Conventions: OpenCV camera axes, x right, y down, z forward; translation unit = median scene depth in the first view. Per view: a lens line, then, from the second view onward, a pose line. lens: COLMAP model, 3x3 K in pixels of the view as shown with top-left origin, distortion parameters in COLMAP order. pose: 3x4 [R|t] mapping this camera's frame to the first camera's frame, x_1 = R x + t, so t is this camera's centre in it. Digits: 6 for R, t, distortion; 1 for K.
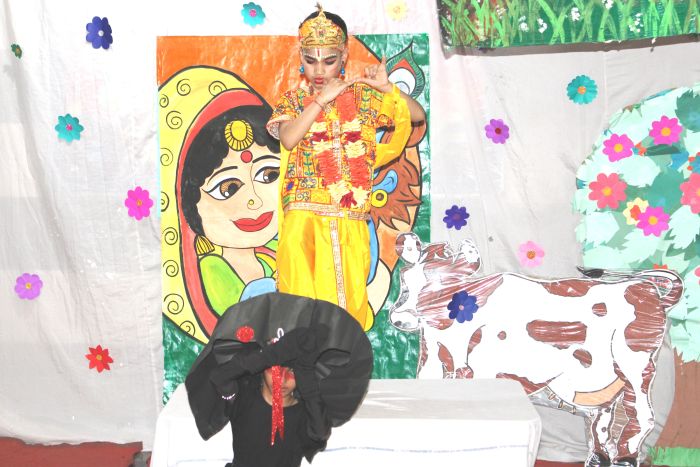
lens RADIAL K [[1388.0, 0, 346.5], [0, 1388.0, 233.3], [0, 0, 1]] dist [0.075405, 0.000000]
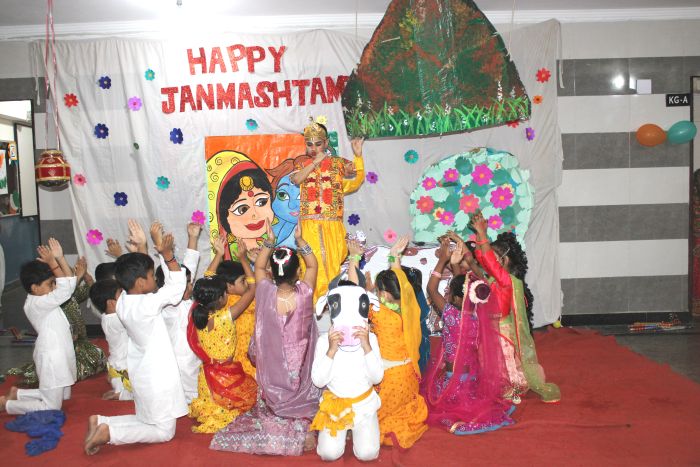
lens RADIAL K [[744.9, 0, 357.3], [0, 744.9, 235.9], [0, 0, 1]] dist [-0.104151, 0.000000]
pose [[0.995529, -0.037237, 0.086806, -0.013012], [0.037147, 0.999306, 0.002647, 0.009874], [-0.086845, 0.000590, 0.996222, -0.104695]]
